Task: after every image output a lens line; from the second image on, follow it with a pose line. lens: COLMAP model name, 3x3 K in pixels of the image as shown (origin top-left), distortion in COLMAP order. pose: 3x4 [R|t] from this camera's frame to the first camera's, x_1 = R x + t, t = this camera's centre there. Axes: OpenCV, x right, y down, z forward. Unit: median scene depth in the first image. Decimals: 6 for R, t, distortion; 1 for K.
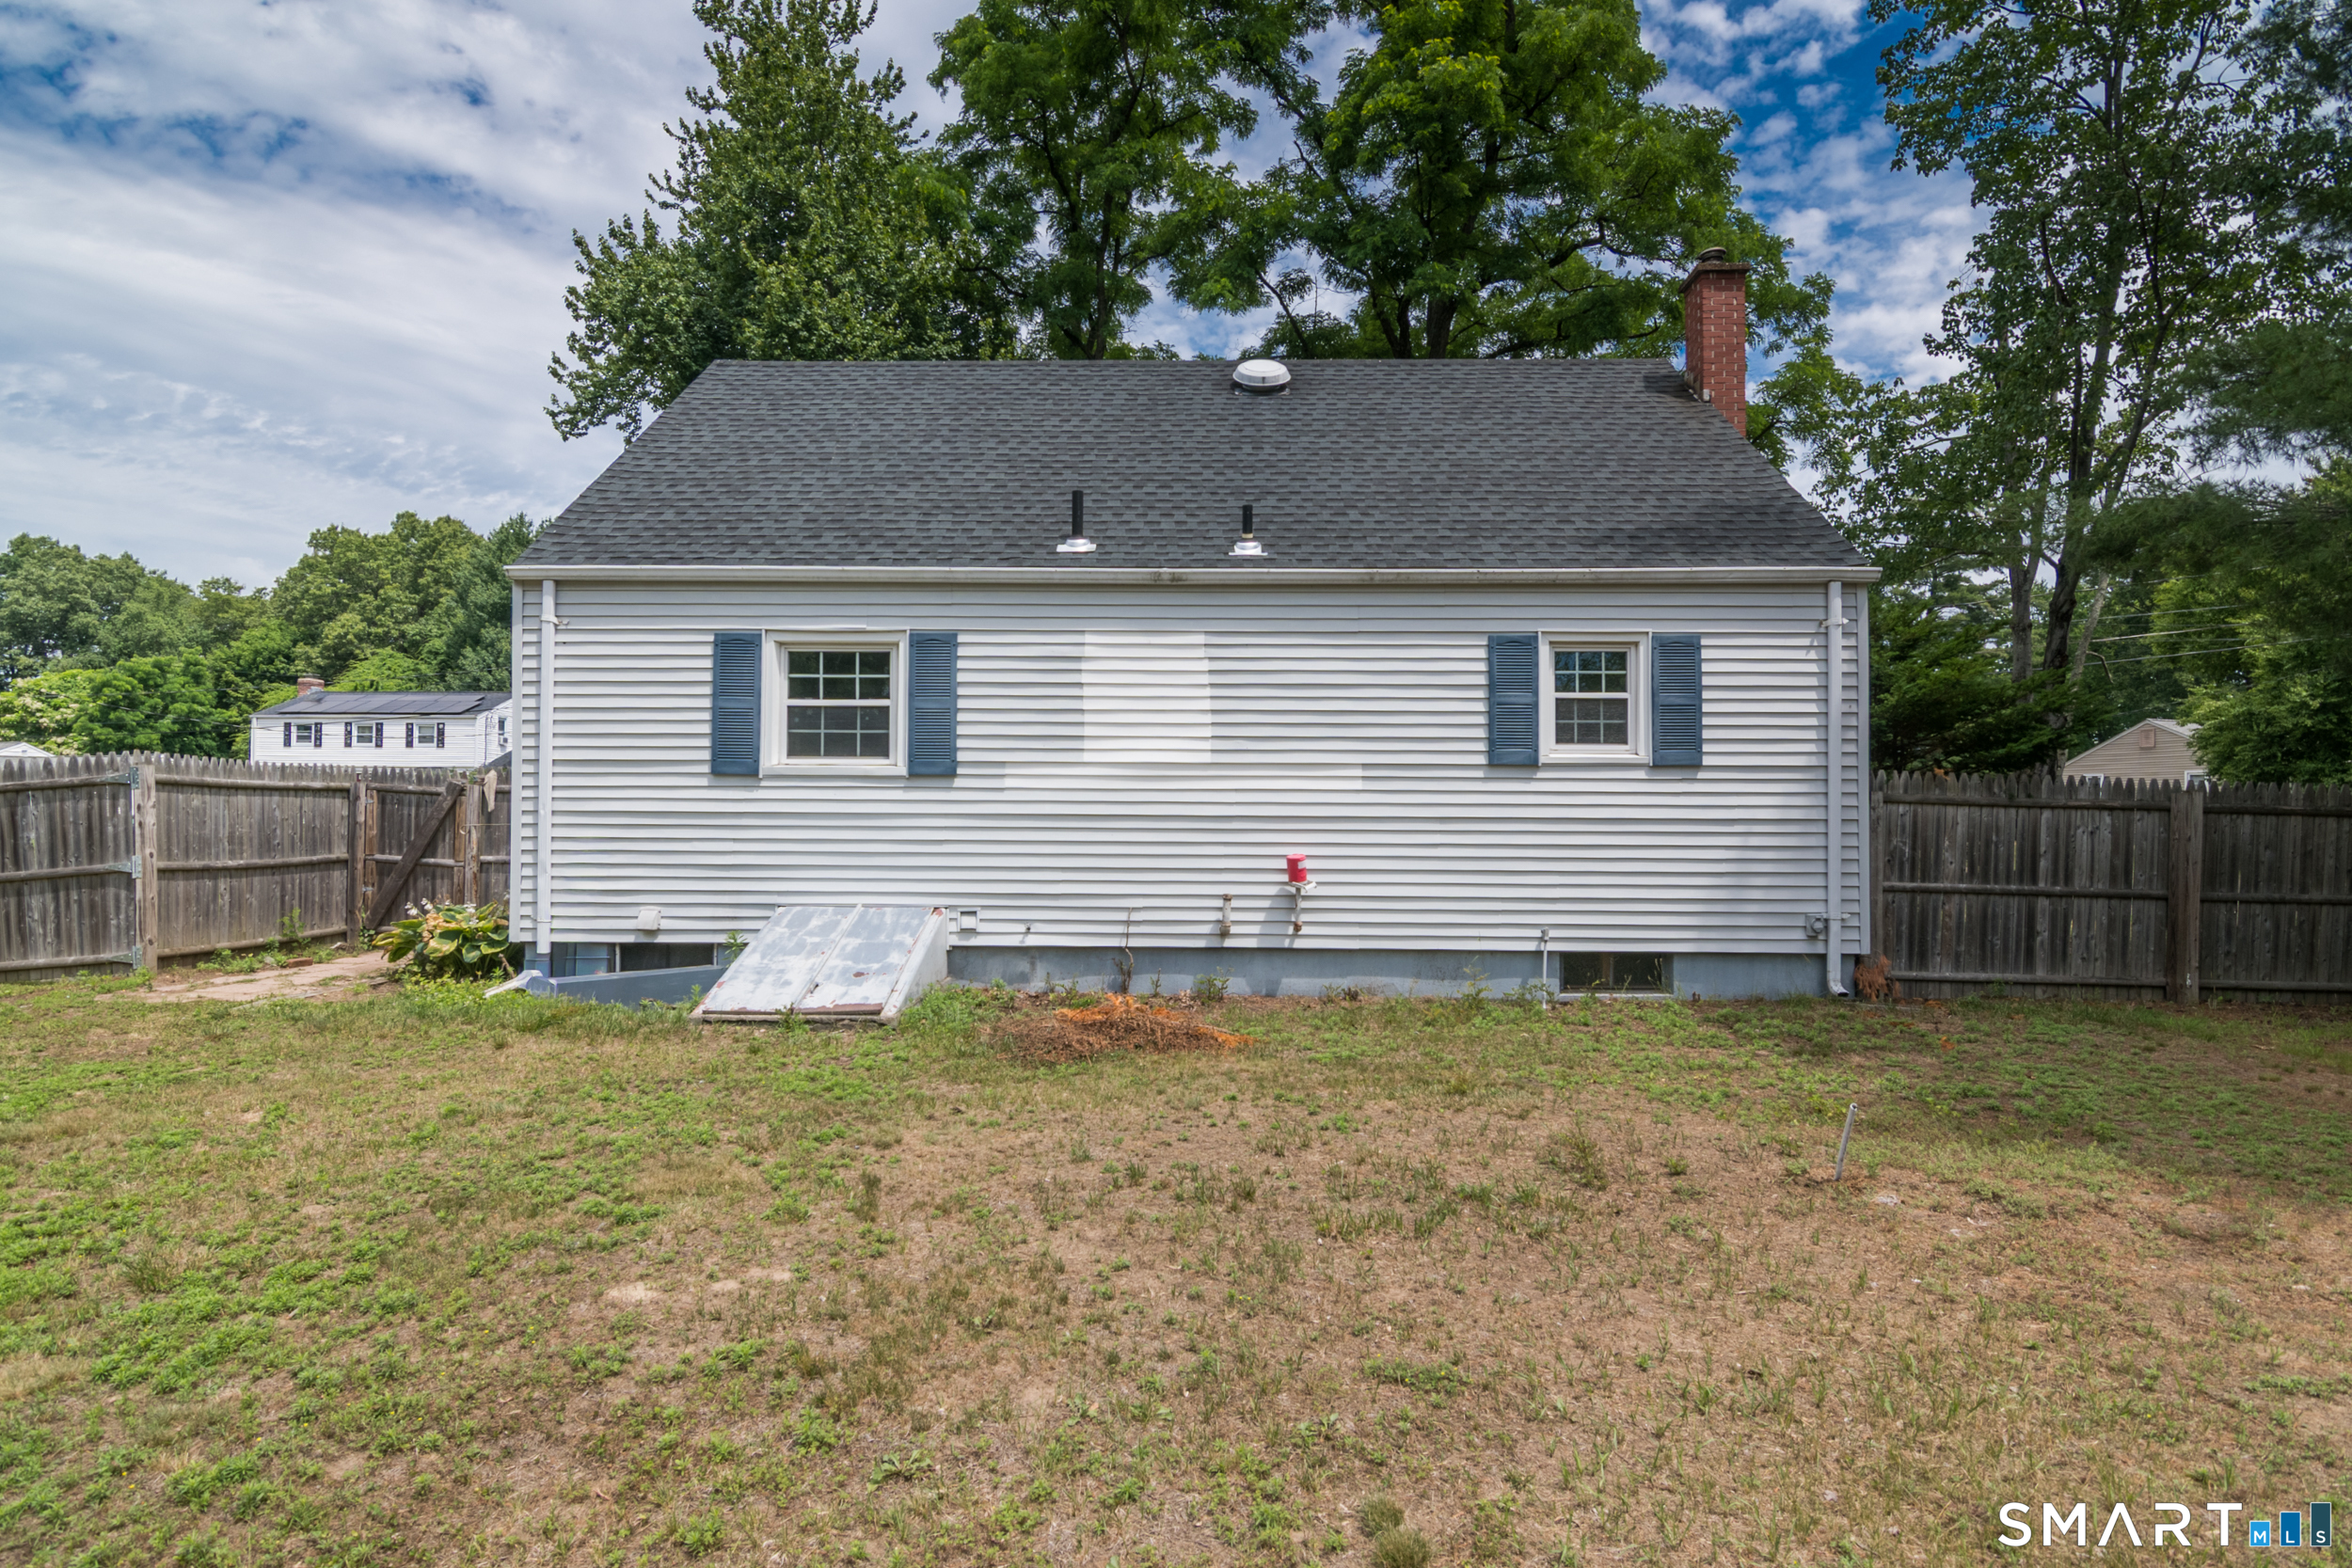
lens RADIAL K [[1157.6, 0, 1164.7], [0, 1157.6, 796.3], [0, 0, 1]] dist [-0.015058, -0.000570]
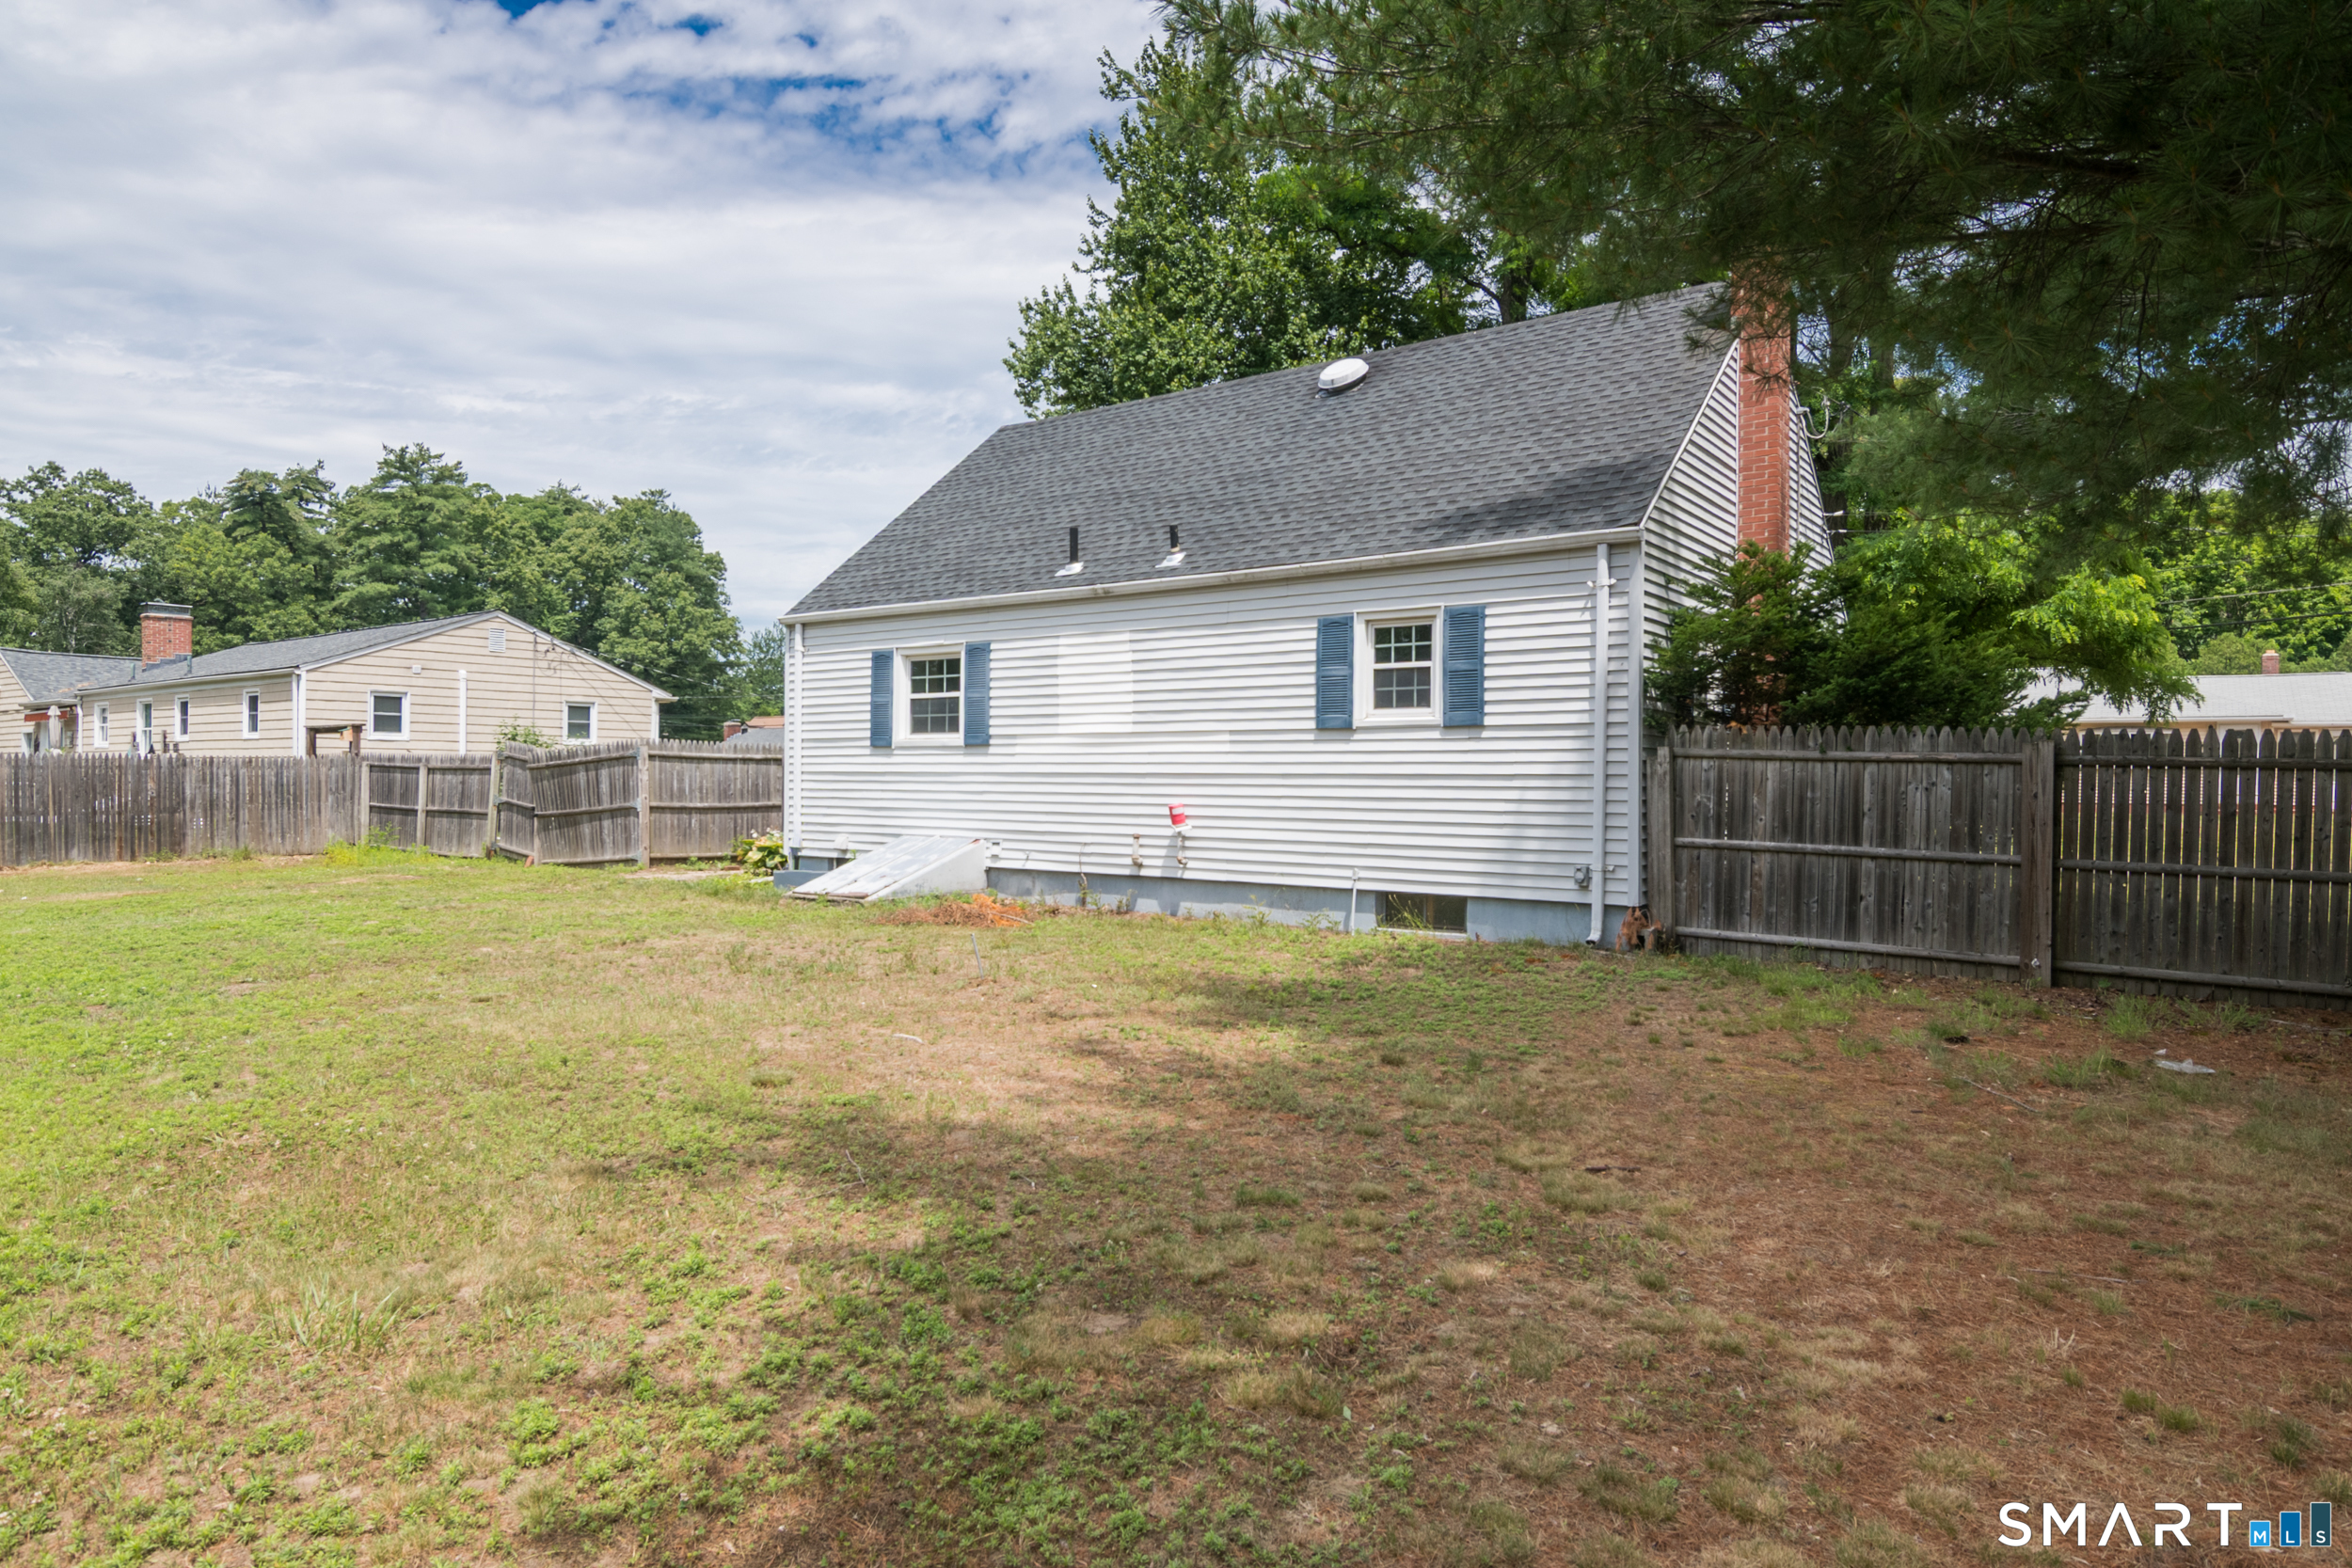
lens RADIAL K [[1391.4, 0, 1176.0], [0, 1391.4, 784.0], [0, 0, 1]] dist [-0.019315, -0.000235]
pose [[0.810891, 0.001192, -0.585195, 0.982146], [0.005996, 0.999929, 0.010344, 0.013050], [0.585166, -0.011897, 0.810826, -0.228686]]
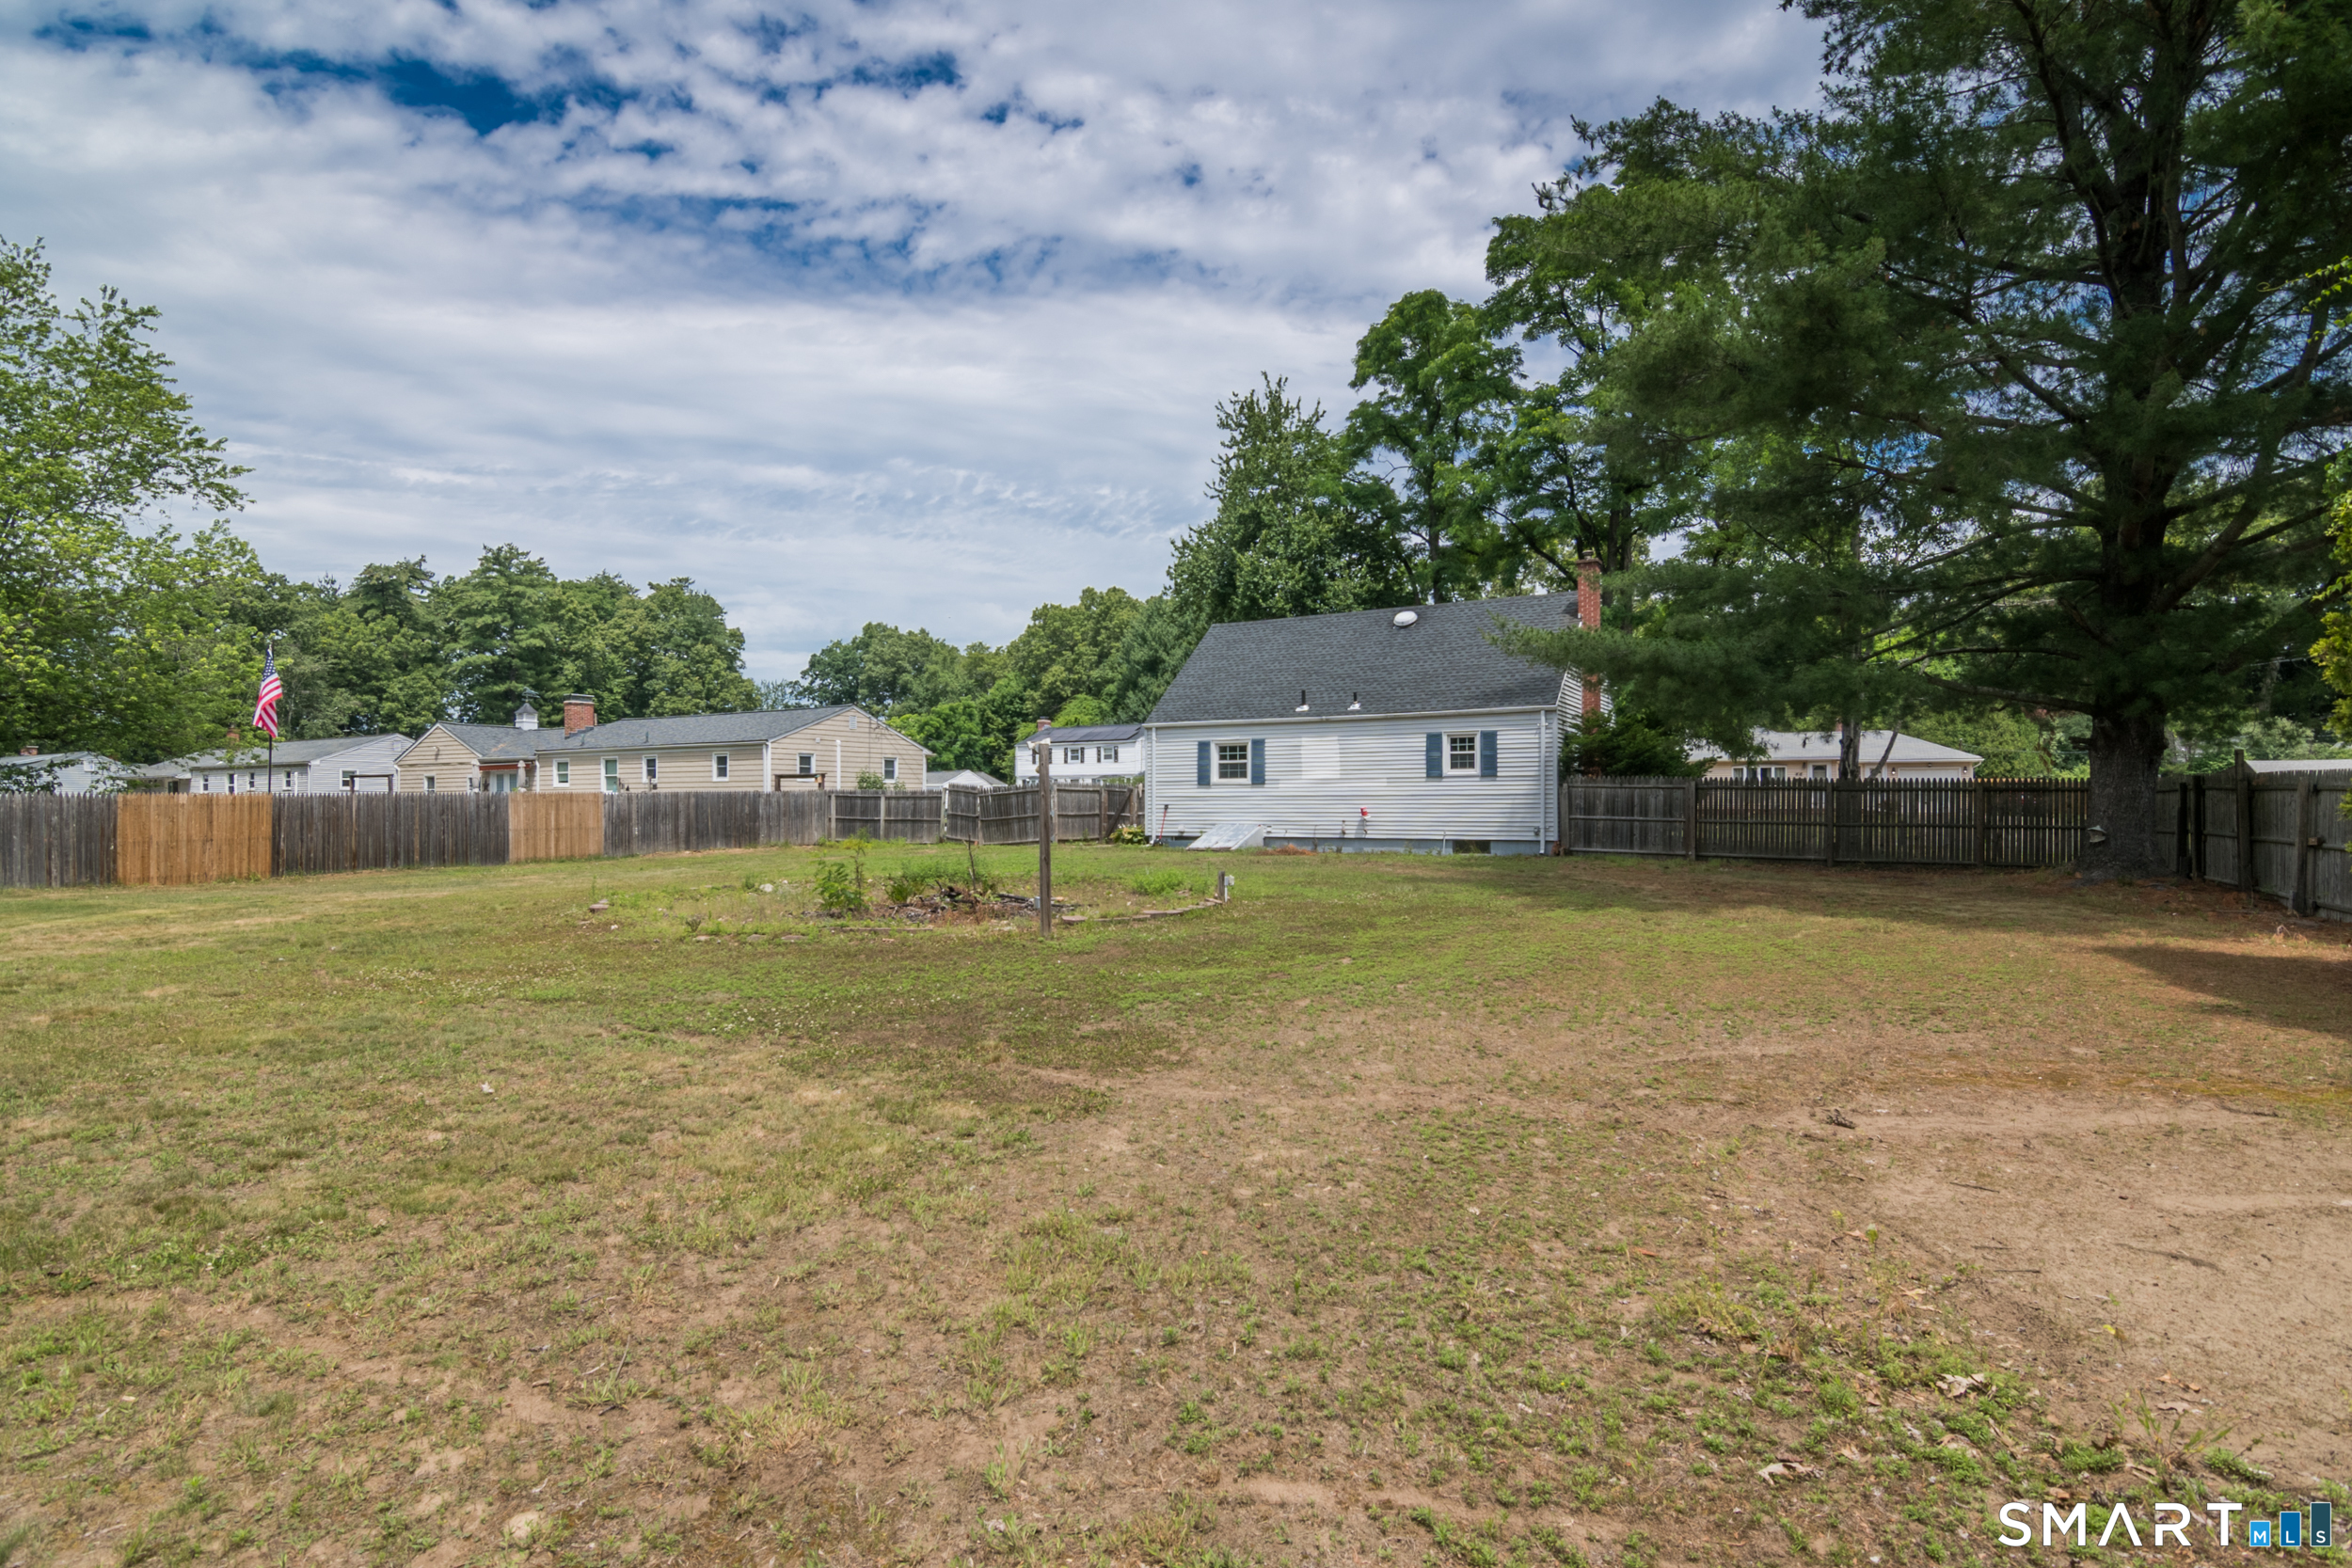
lens RADIAL K [[1174.5, 0, 1150.0], [0, 1174.5, 799.1], [0, 0, 1]] dist [-0.011257, -0.001038]
pose [[0.863866, -0.011359, -0.503594, 1.182473], [0.015908, 0.999862, 0.004736, 0.004538], [0.503471, -0.012102, 0.863928, -1.974054]]
